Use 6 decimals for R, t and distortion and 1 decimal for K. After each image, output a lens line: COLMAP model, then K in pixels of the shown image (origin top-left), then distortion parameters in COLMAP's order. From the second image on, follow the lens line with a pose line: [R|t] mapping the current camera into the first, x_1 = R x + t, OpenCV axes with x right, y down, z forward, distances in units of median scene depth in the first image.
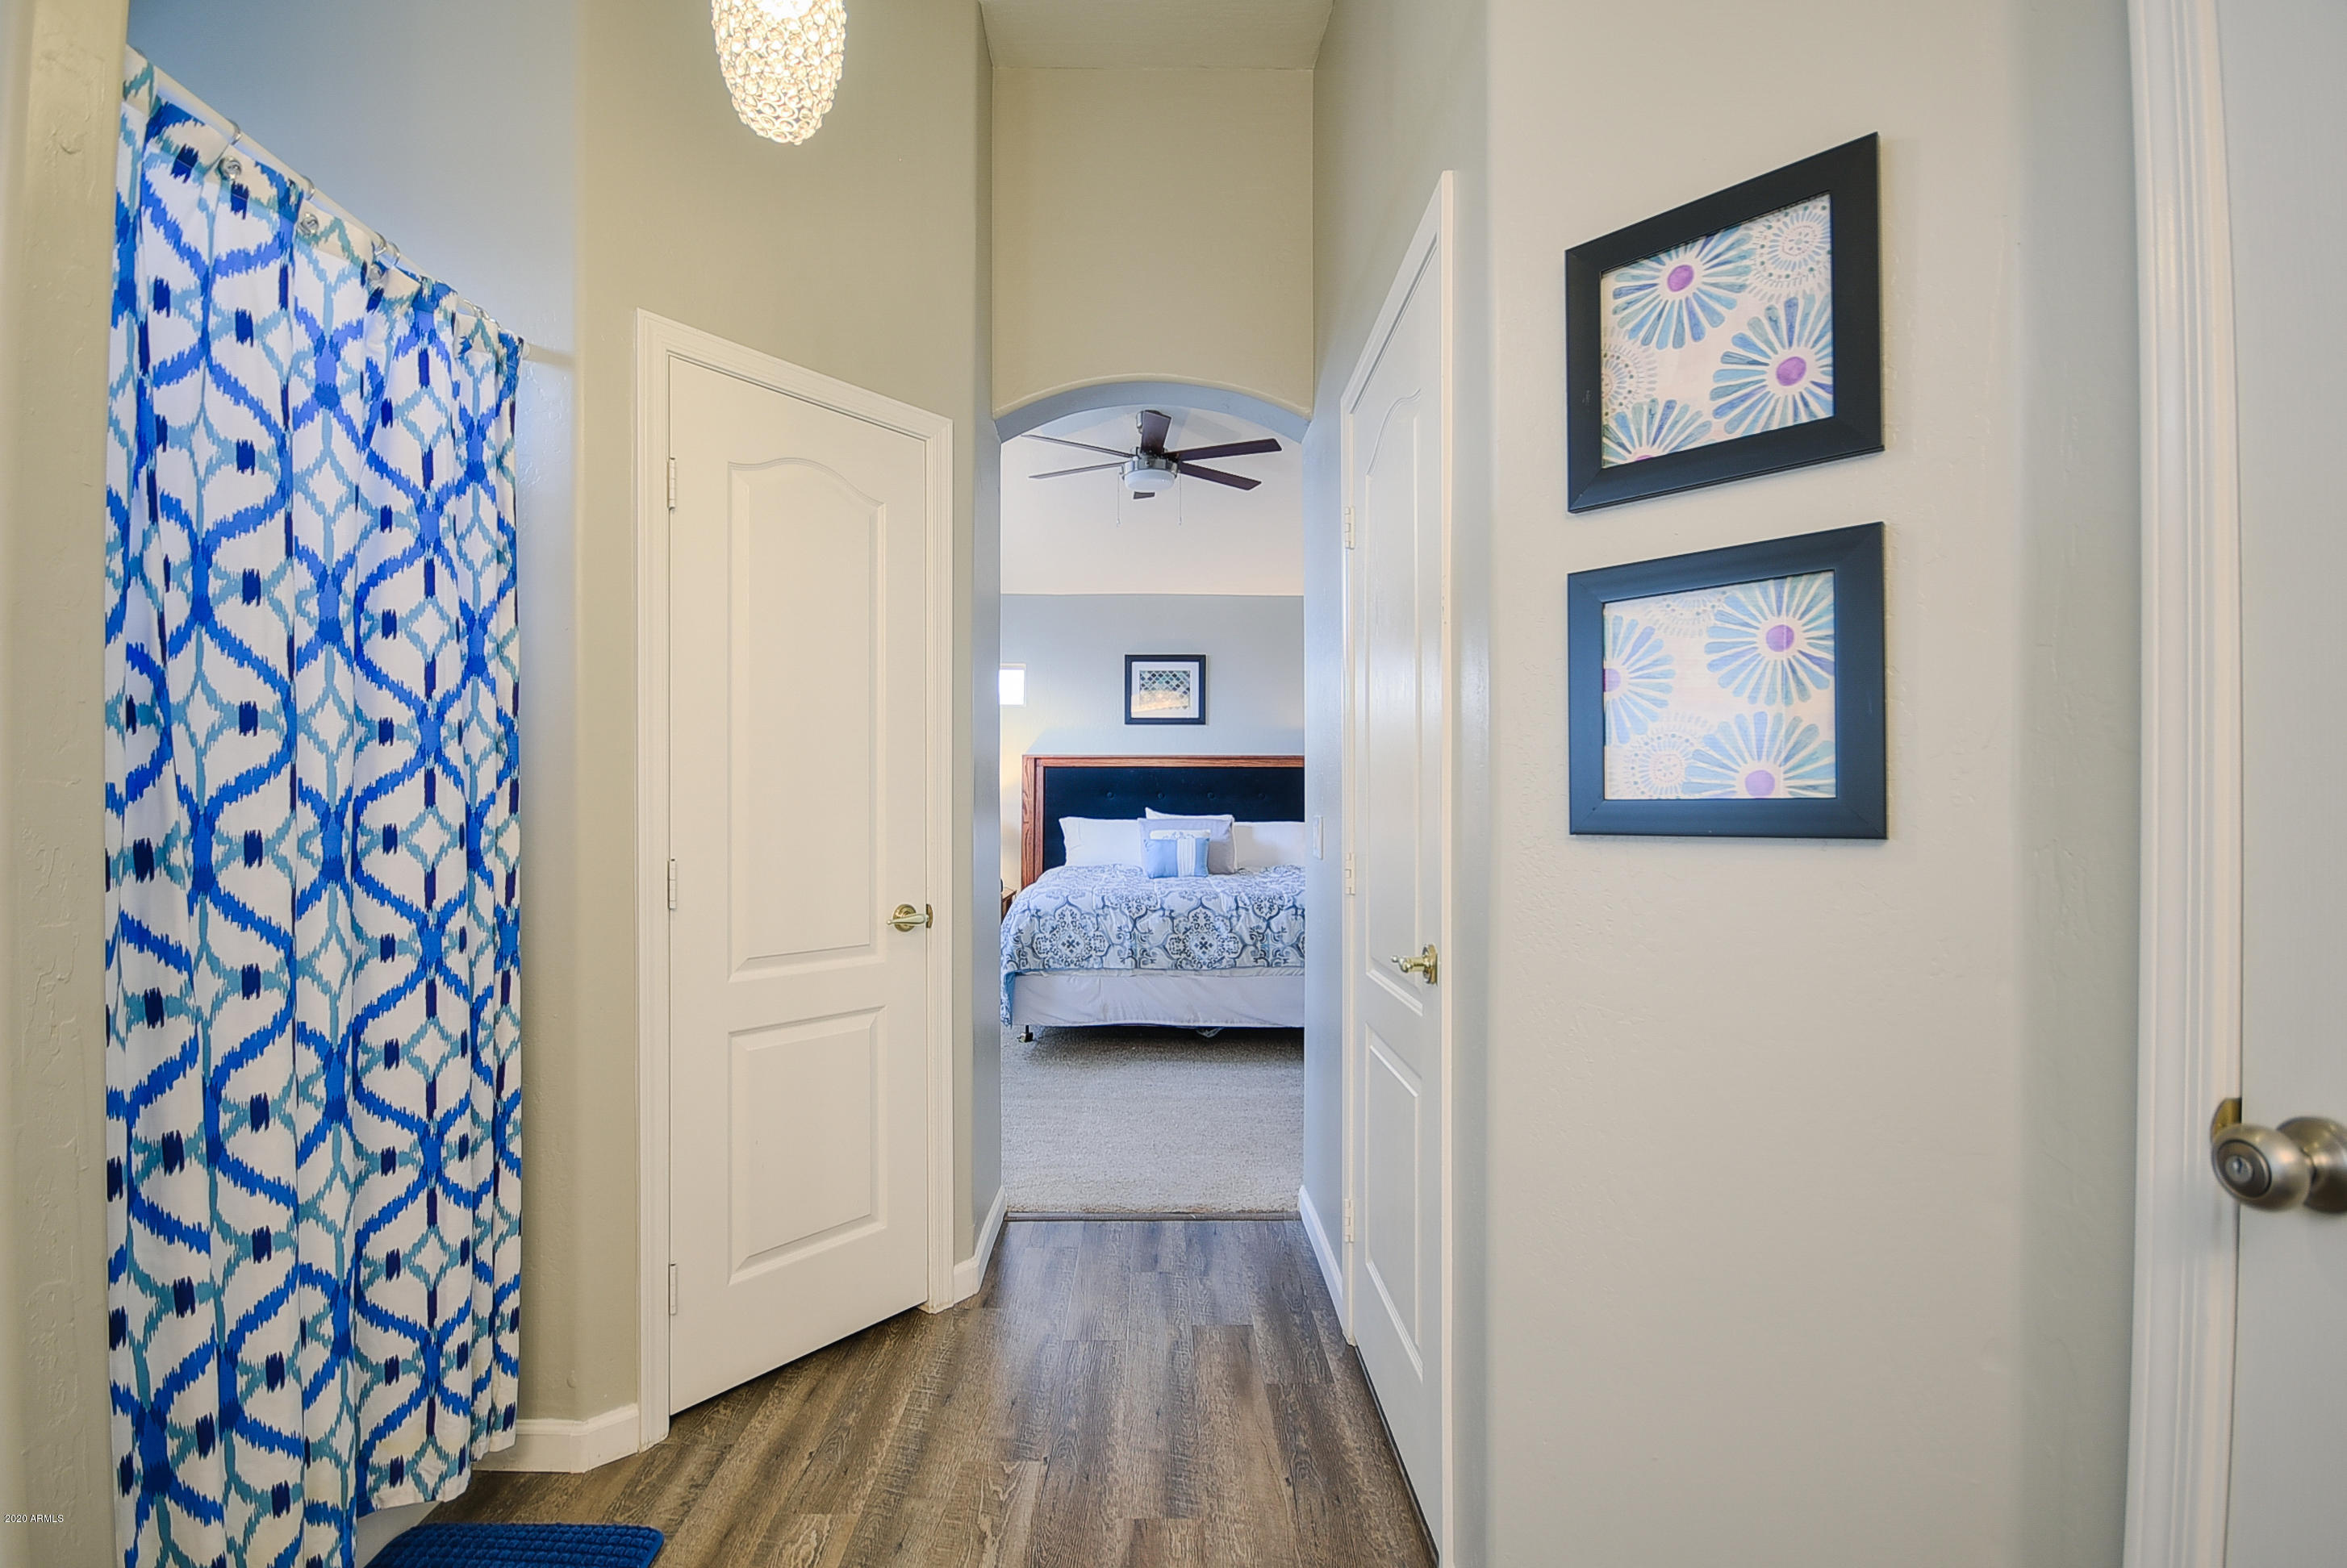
lens RADIAL K [[1033.2, 0, 1169.8], [0, 1033.2, 786.8], [0, 0, 1]] dist [-0.000487, 0.000237]
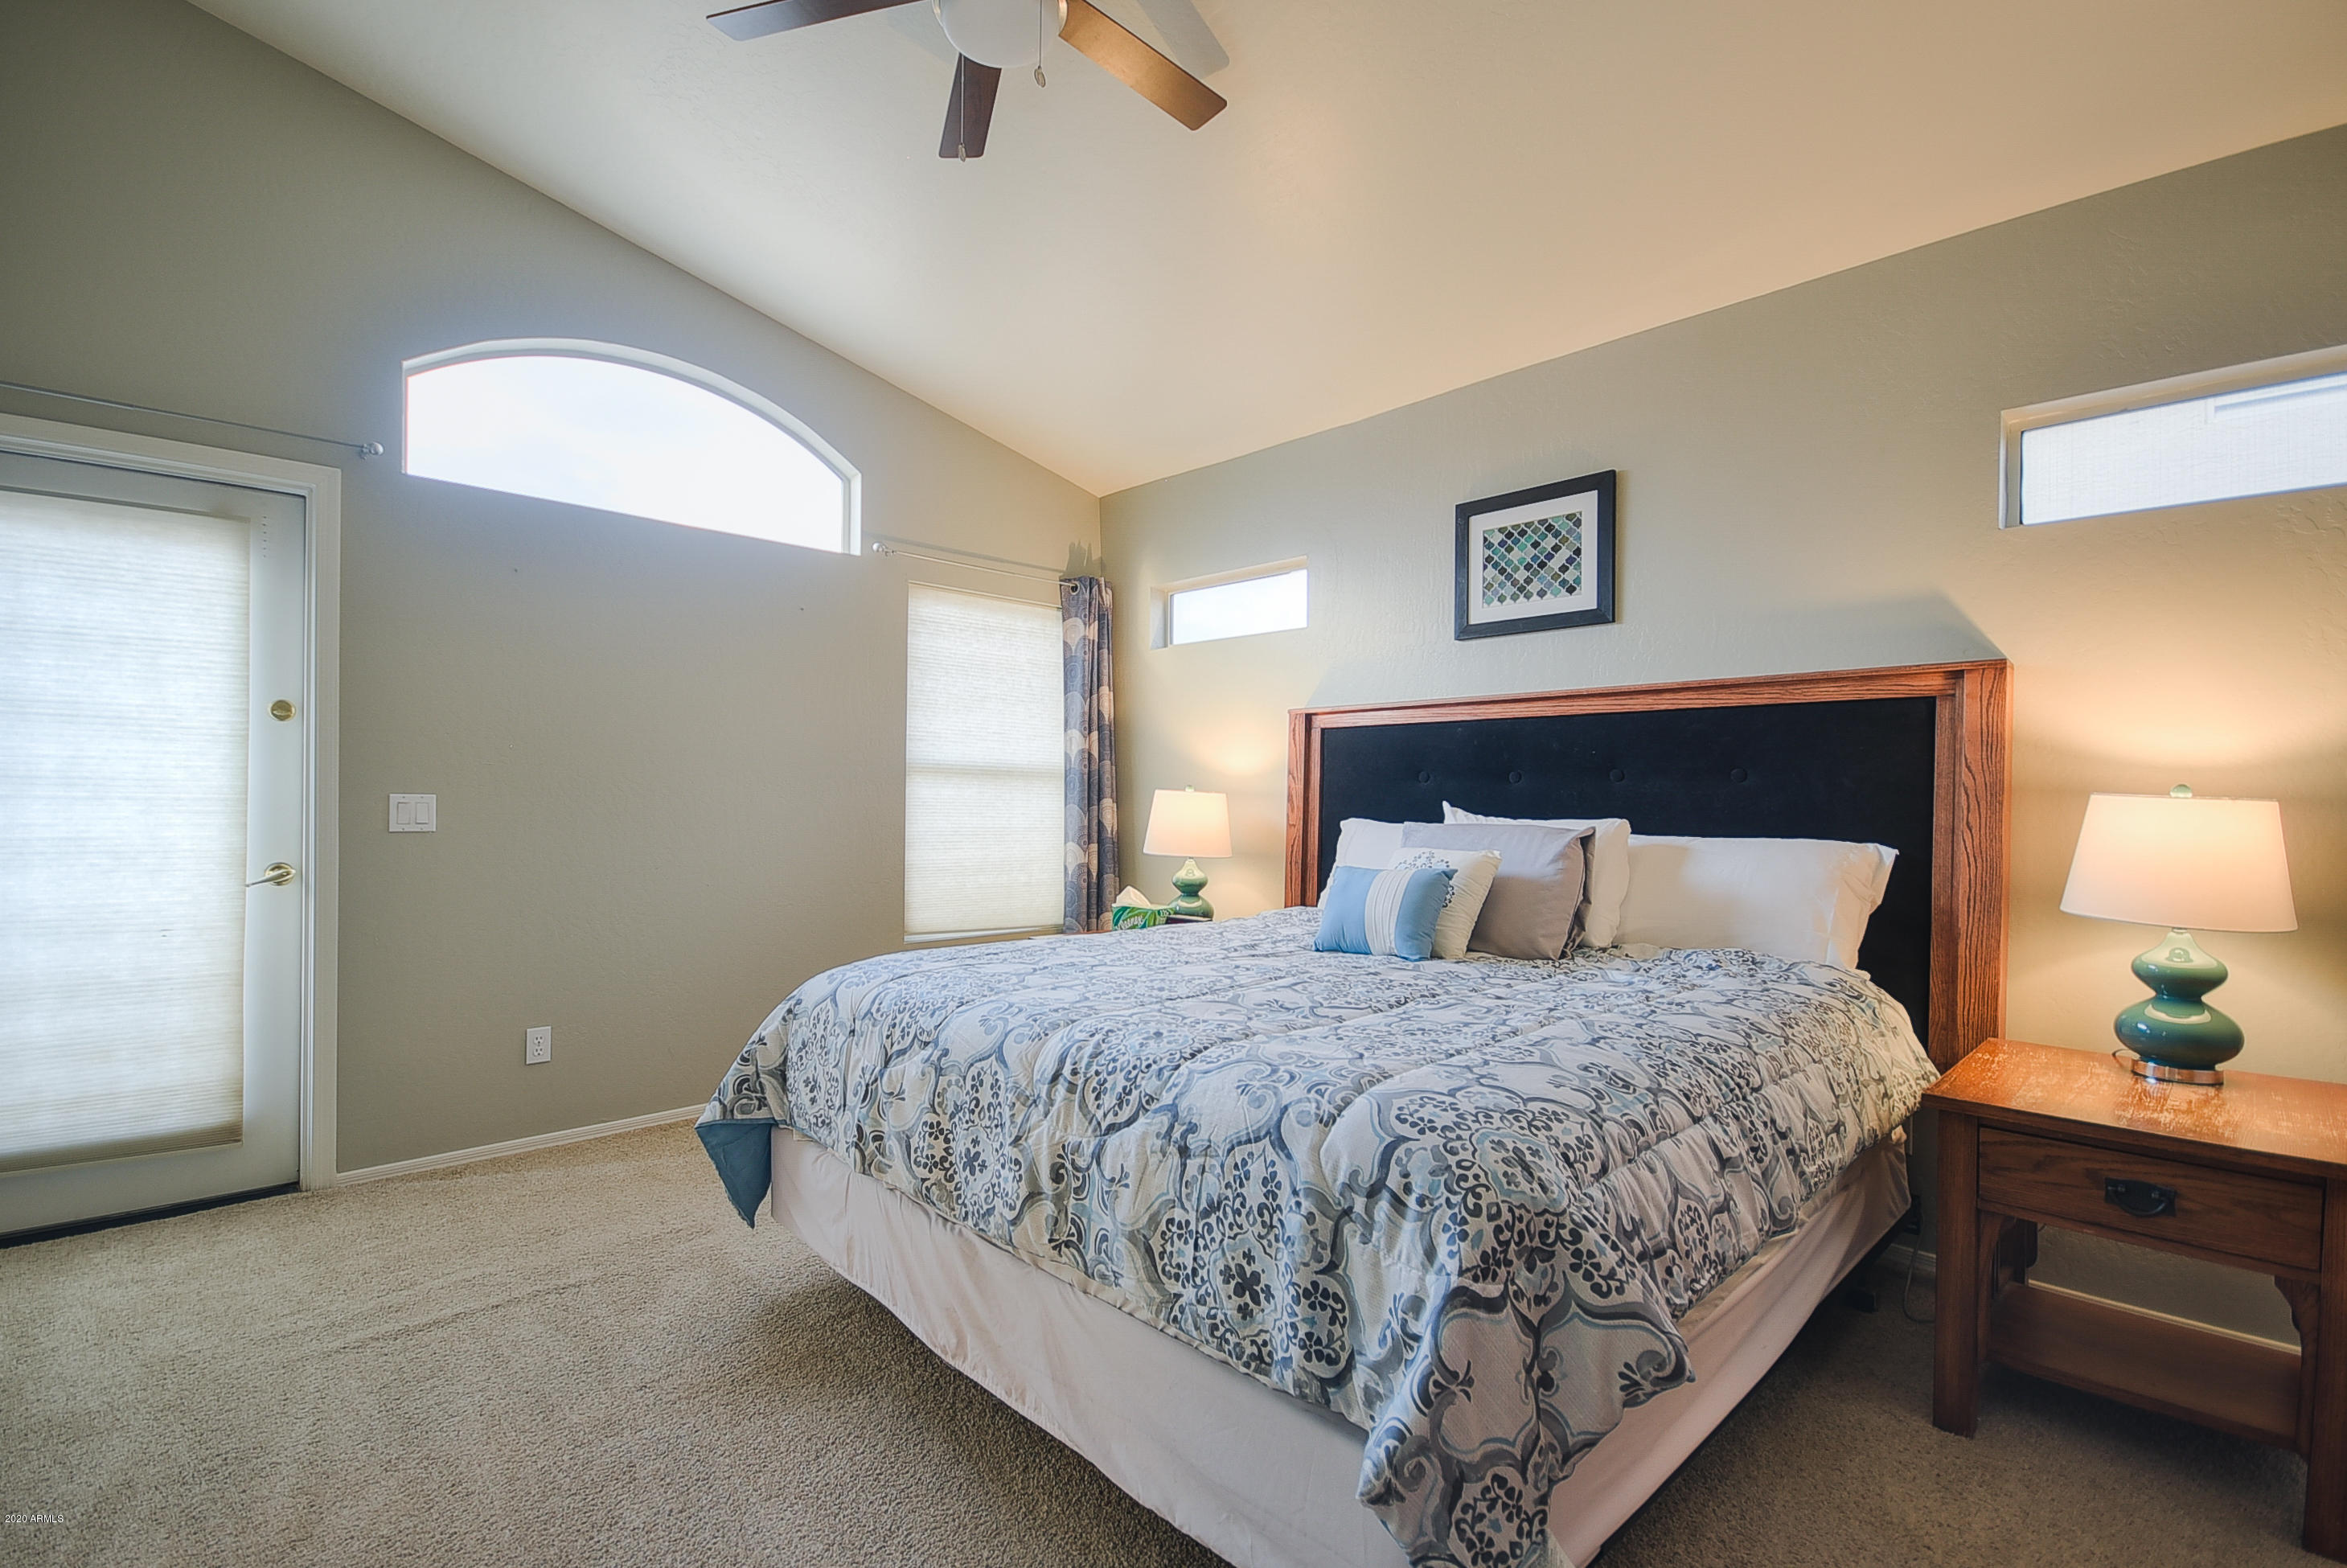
lens RADIAL K [[1033.4, 0, 1179.3], [0, 1033.4, 785.0], [0, 0, 1]] dist [-0.000487, 0.000237]
pose [[0.664018, -0.005978, -0.747693, 0.254338], [0.005286, 0.999981, -0.003300, 0.012858], [0.747698, -0.001761, 0.664037, 0.563499]]
